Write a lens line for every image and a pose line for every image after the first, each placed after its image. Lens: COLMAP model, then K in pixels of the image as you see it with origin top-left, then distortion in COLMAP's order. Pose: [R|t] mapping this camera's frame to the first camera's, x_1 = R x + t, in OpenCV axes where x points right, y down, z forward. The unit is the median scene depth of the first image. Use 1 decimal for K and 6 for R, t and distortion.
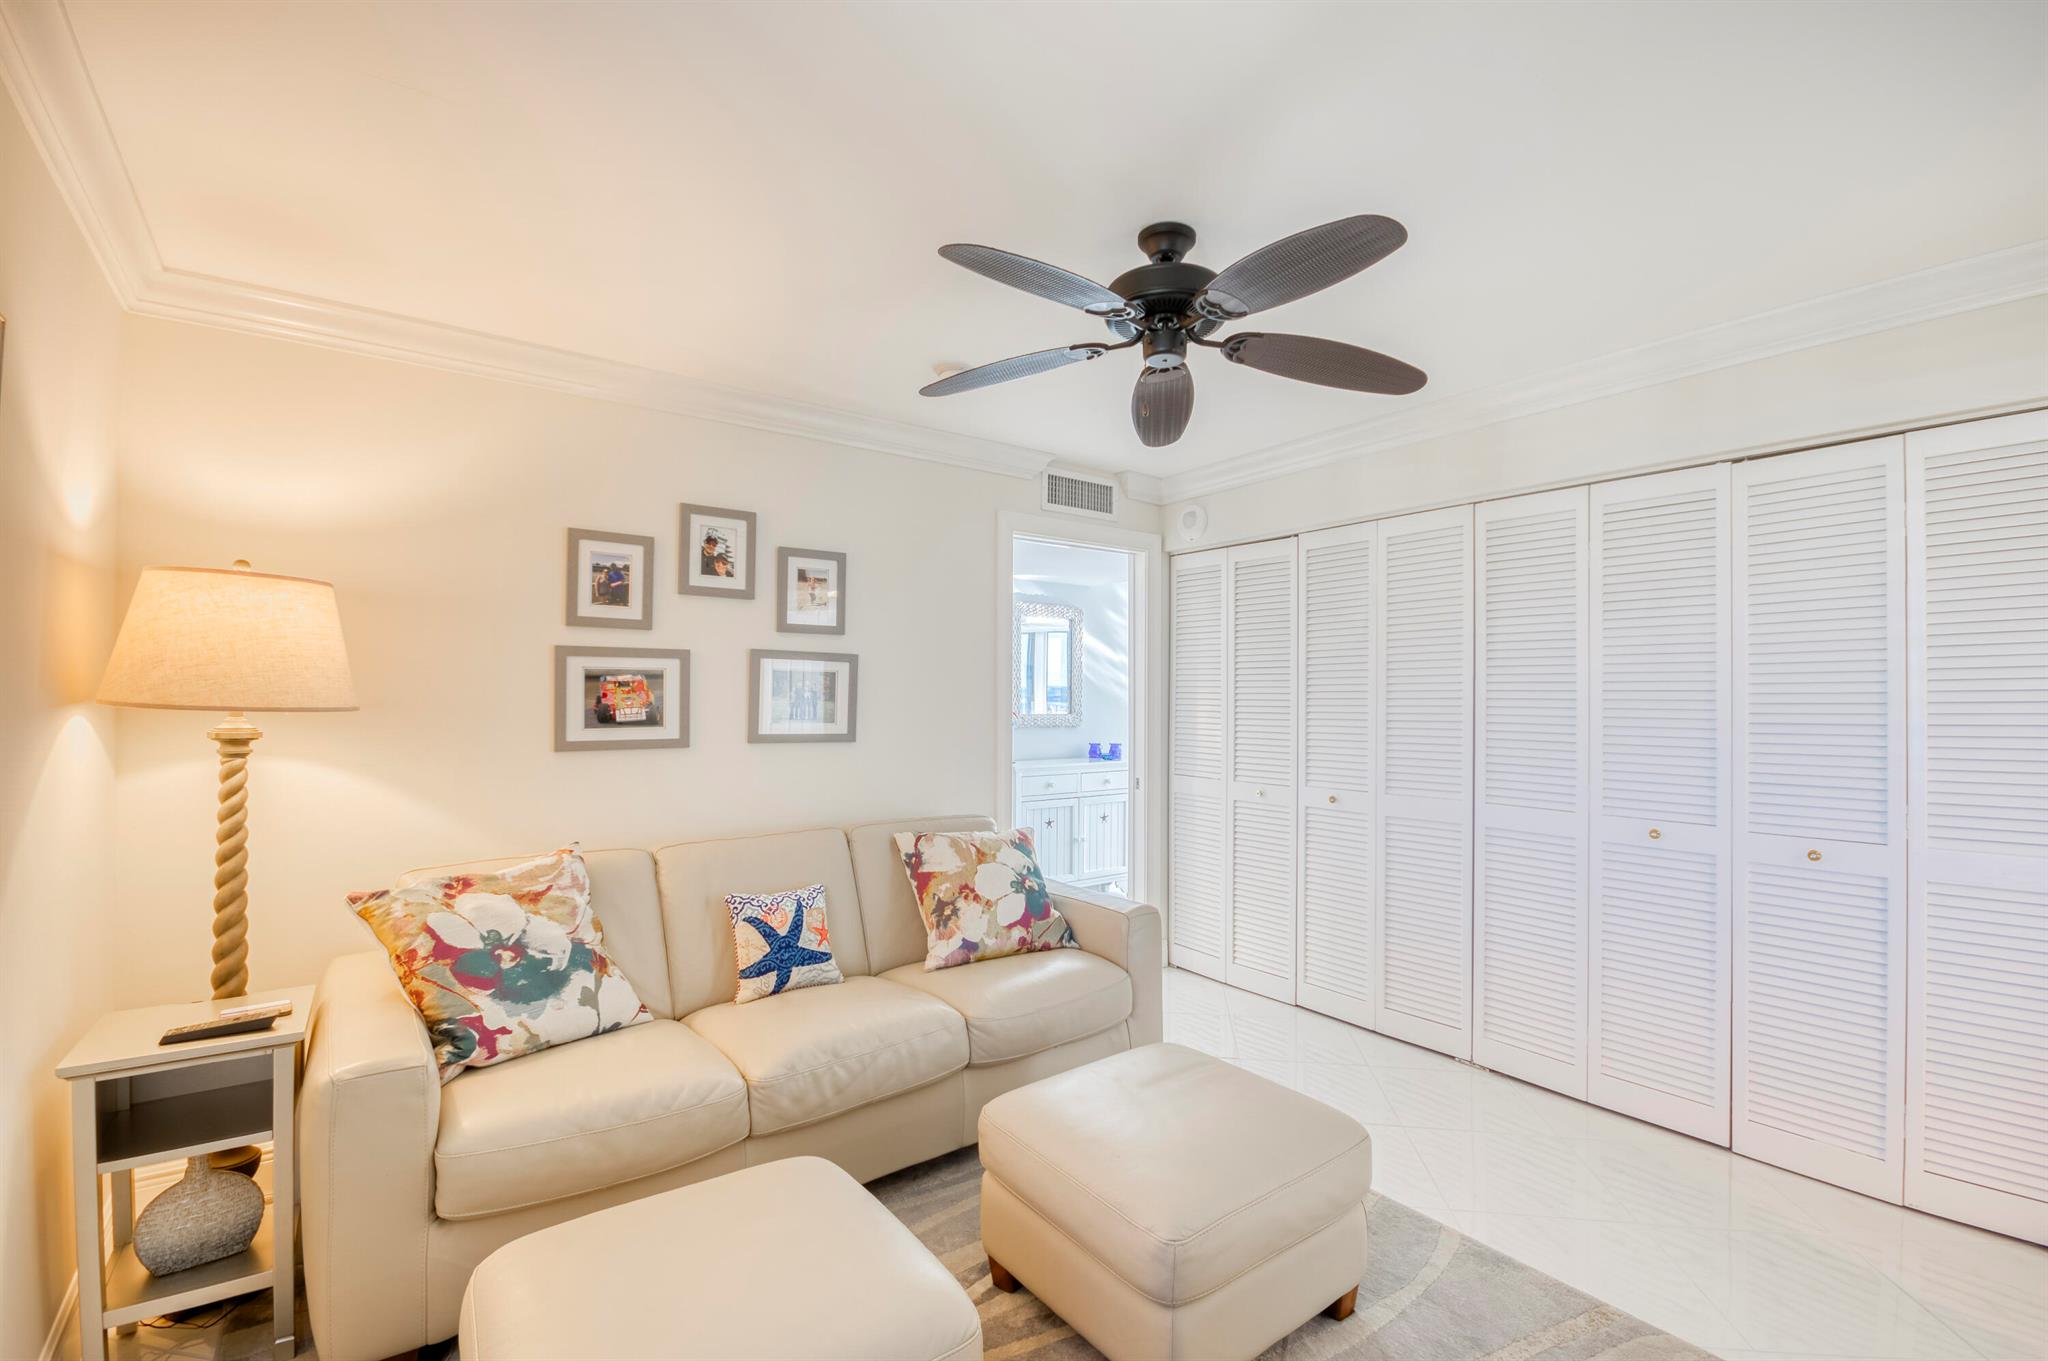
lens RADIAL K [[906.3, 0, 1027.6], [0, 906.3, 688.7], [0, 0, 1]] dist [0.008542, -0.008749]
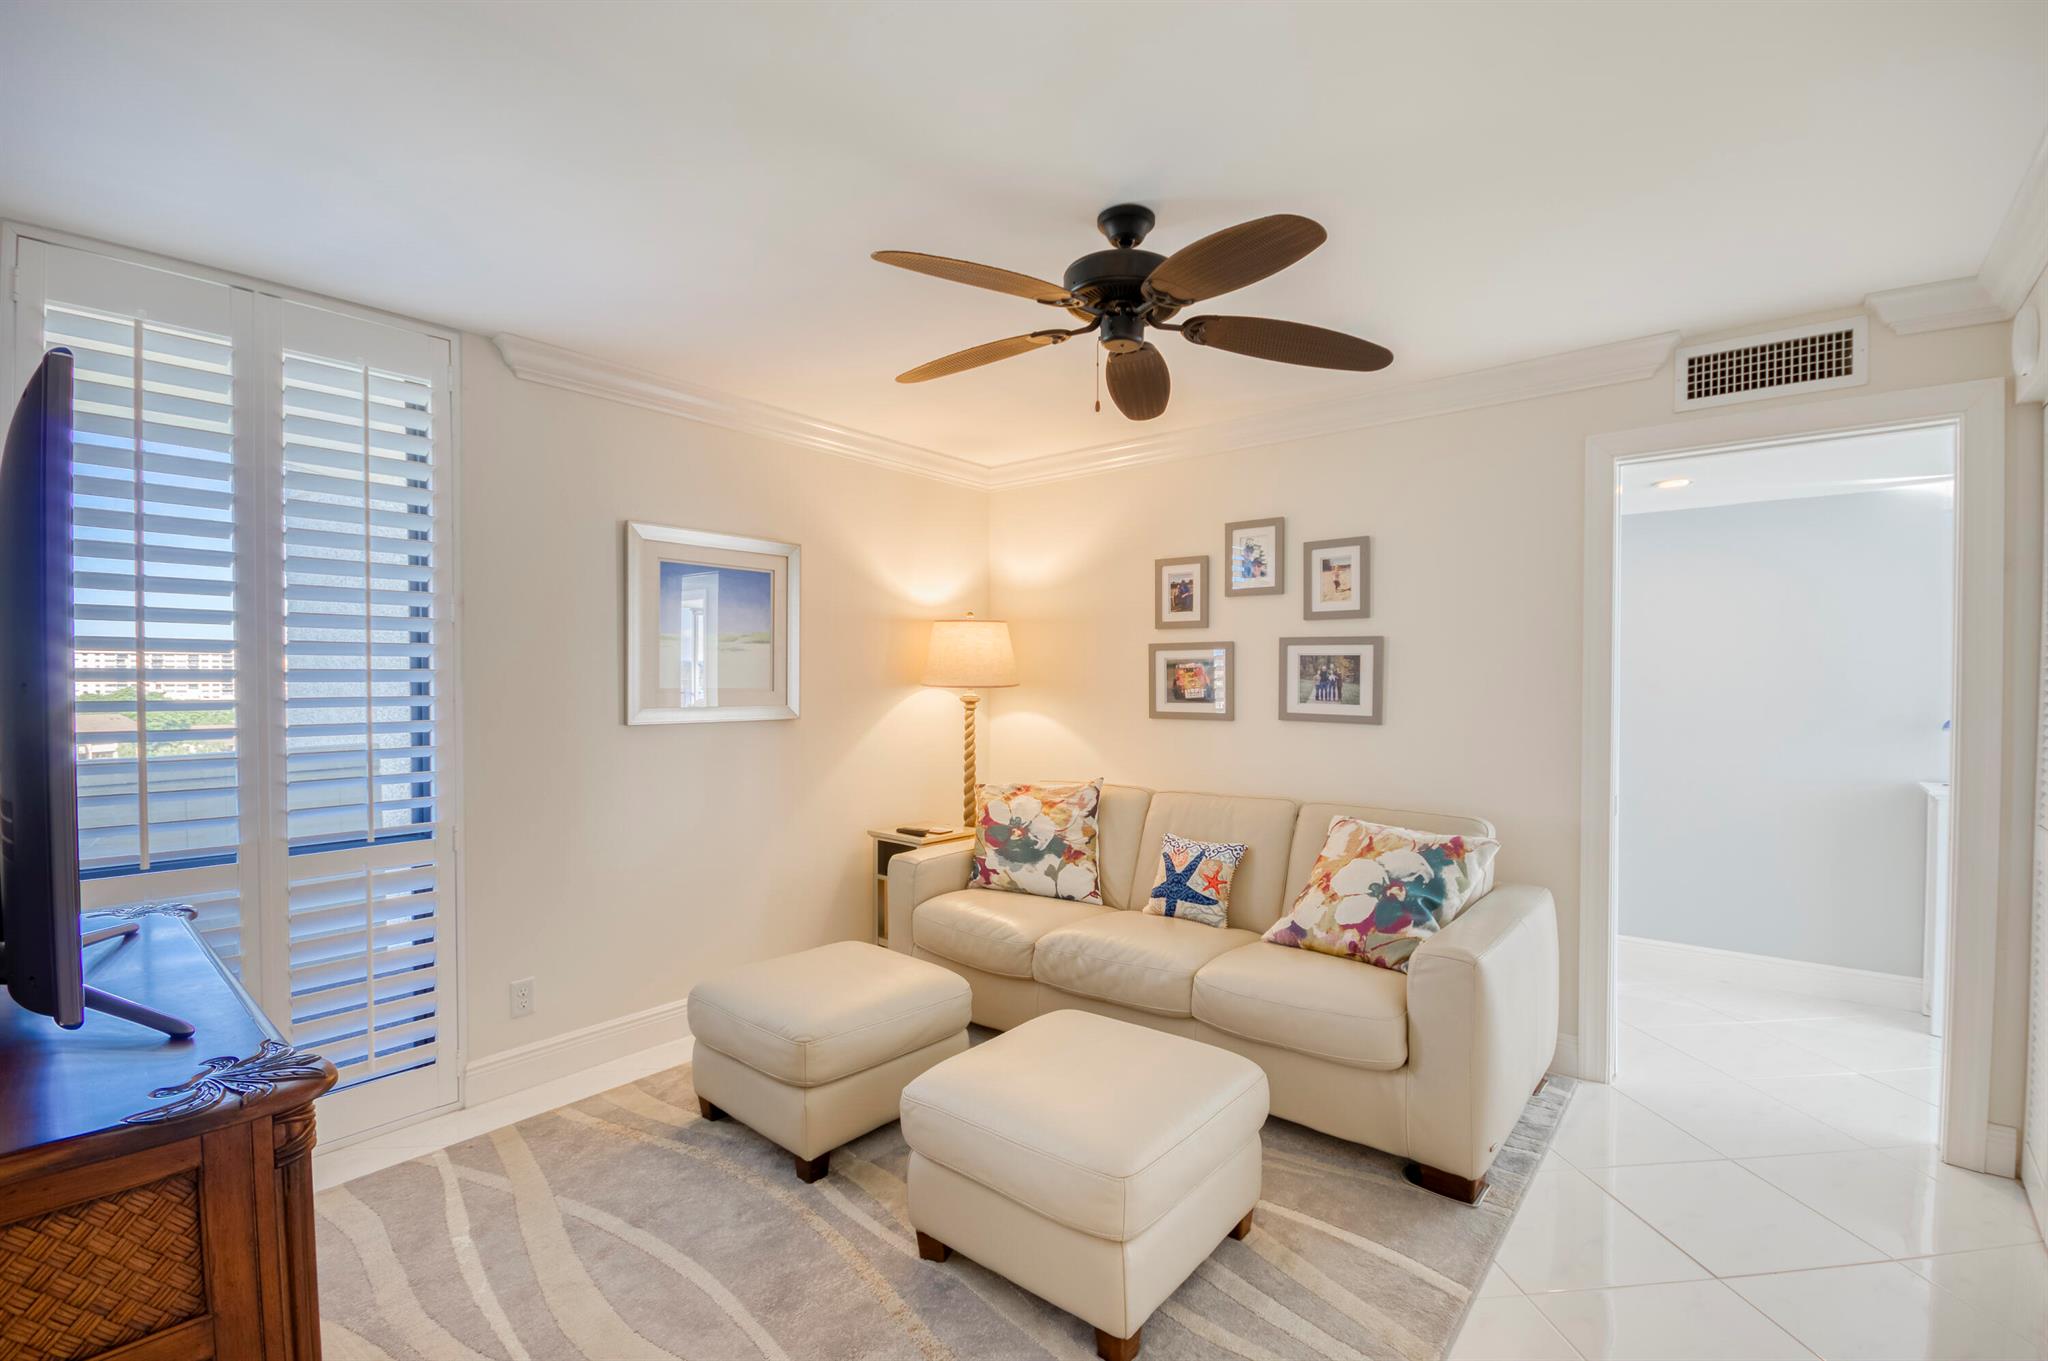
lens RADIAL K [[906.3, 0, 1021.5], [0, 906.3, 679.6], [0, 0, 1]] dist [0.008542, -0.008749]
pose [[0.233382, 0.000308, -0.972385, 0.799829], [0.012922, 0.999911, 0.003418, 0.001146], [0.972299, -0.013363, 0.233357, 0.458062]]
